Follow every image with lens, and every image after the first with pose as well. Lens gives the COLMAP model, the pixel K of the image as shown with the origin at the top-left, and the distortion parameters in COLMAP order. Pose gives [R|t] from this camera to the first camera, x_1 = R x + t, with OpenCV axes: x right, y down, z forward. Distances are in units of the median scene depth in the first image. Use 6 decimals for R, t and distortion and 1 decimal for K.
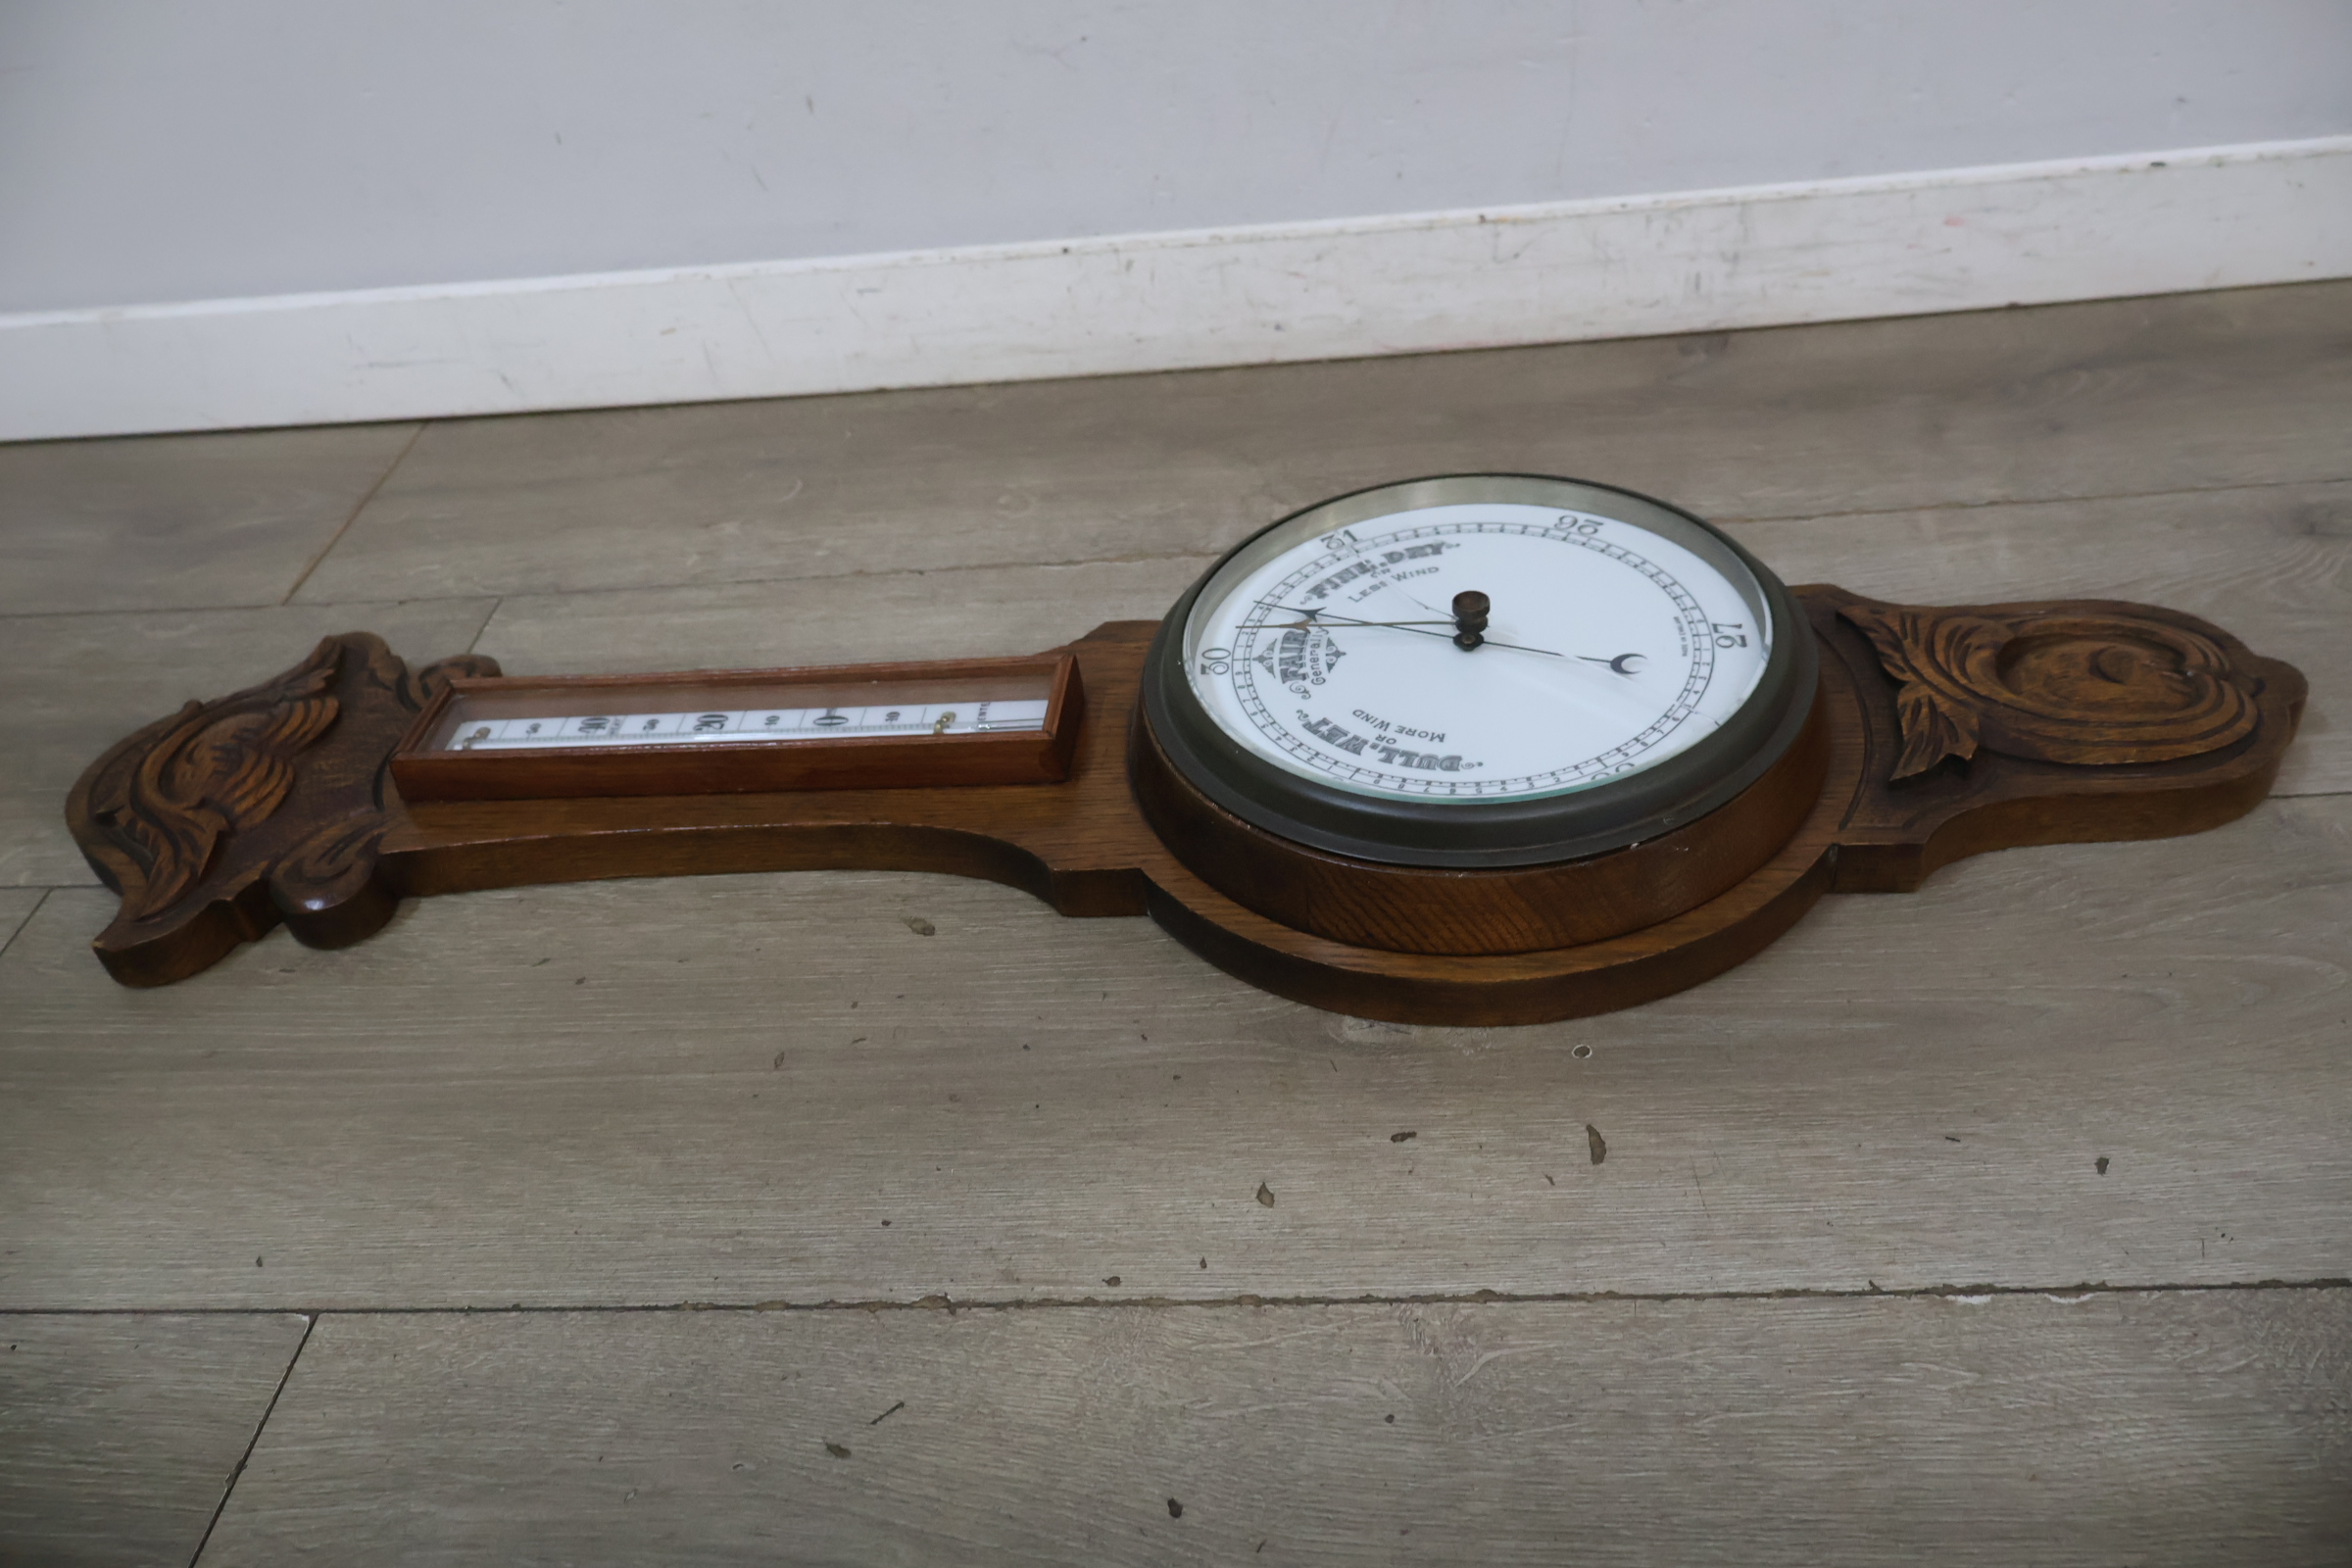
lens RADIAL K [[1974.4, 0, 1172.0], [0, 1974.4, 791.3], [0, 0, 1]] dist [-0.000528, 0.001082]
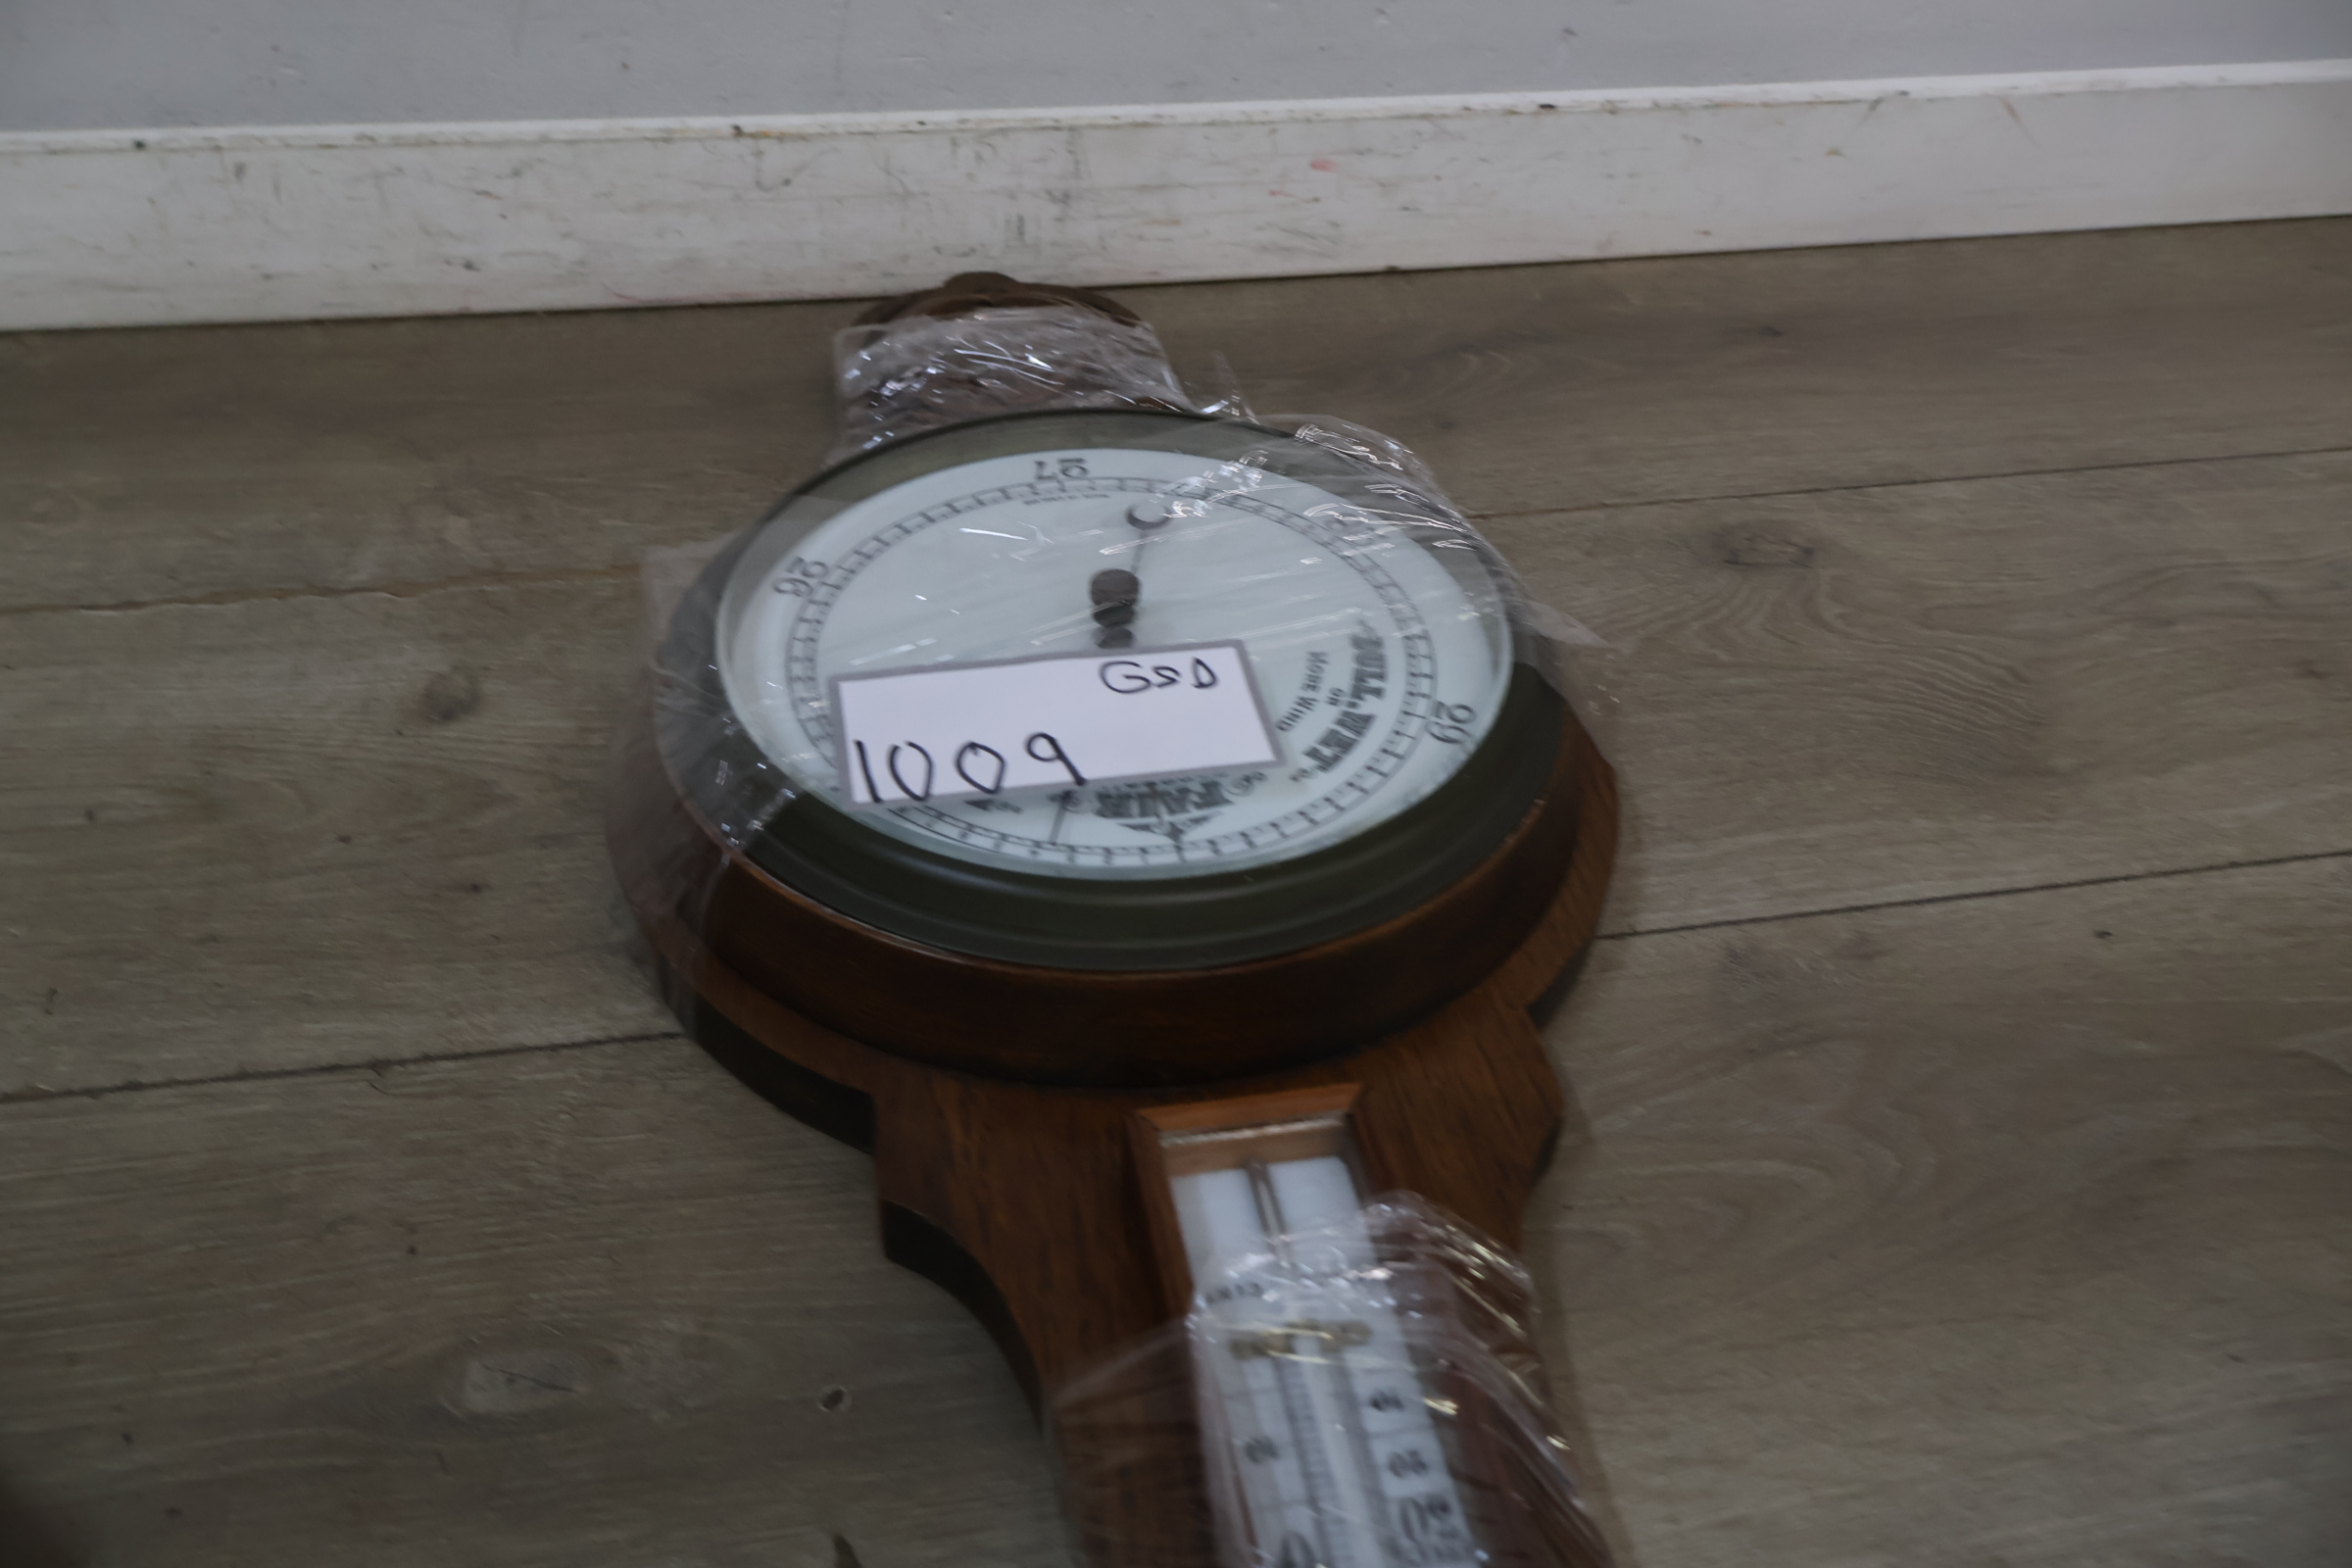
lens RADIAL K [[1997.1, 0, 1167.1], [0, 1997.1, 797.4], [0, 0, 1]] dist [0.006007, -0.001938]
pose [[0.957511, -0.042223, 0.285289, 0.085695], [0.032377, 0.998709, 0.039142, -0.060120], [-0.286573, -0.028243, 0.957642, 0.214153]]
